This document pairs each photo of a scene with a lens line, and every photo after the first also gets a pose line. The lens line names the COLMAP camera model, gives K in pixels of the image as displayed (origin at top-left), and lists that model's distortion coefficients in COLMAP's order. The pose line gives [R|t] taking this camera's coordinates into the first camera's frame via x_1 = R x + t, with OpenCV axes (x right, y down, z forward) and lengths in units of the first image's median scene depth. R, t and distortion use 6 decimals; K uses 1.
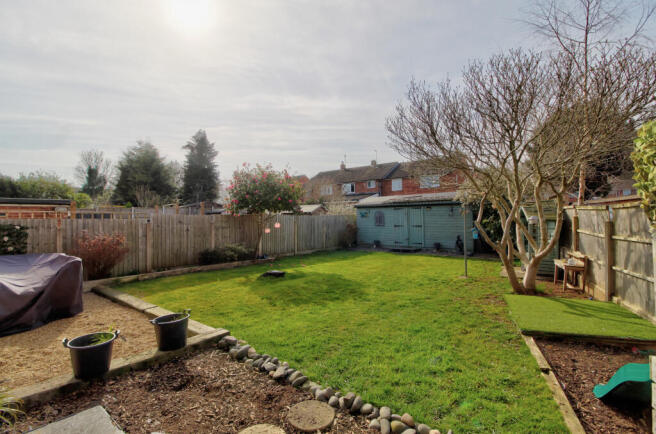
lens RADIAL K [[307.3, 0, 329.5], [0, 307.3, 209.7], [0, 0, 1]] dist [0.003178, -0.016225]
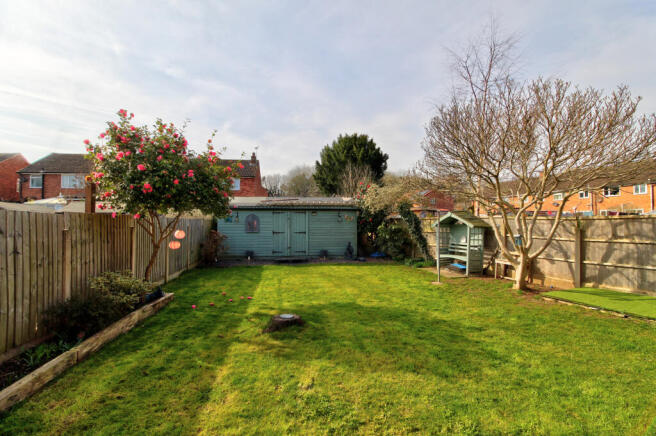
lens RADIAL K [[307.3, 0, 329.5], [0, 307.3, 210.7], [0, 0, 1]] dist [0.003178, -0.016225]
pose [[0.682531, 0.039411, 0.729794, -0.475656], [-0.029677, 0.999216, -0.026205, 0.015723], [-0.730254, -0.003772, 0.683165, 0.485617]]
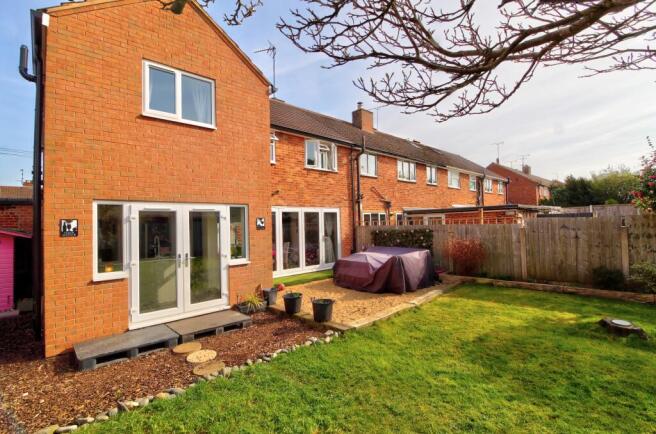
lens RADIAL K [[307.3, 0, 329.5], [0, 307.3, 209.7], [0, 0, 1]] dist [0.003178, -0.016225]
pose [[-0.127198, -0.031722, -0.991370, 0.381032], [0.060981, 0.997348, -0.039737, -0.009936], [0.990001, -0.065509, -0.124926, 0.492013]]
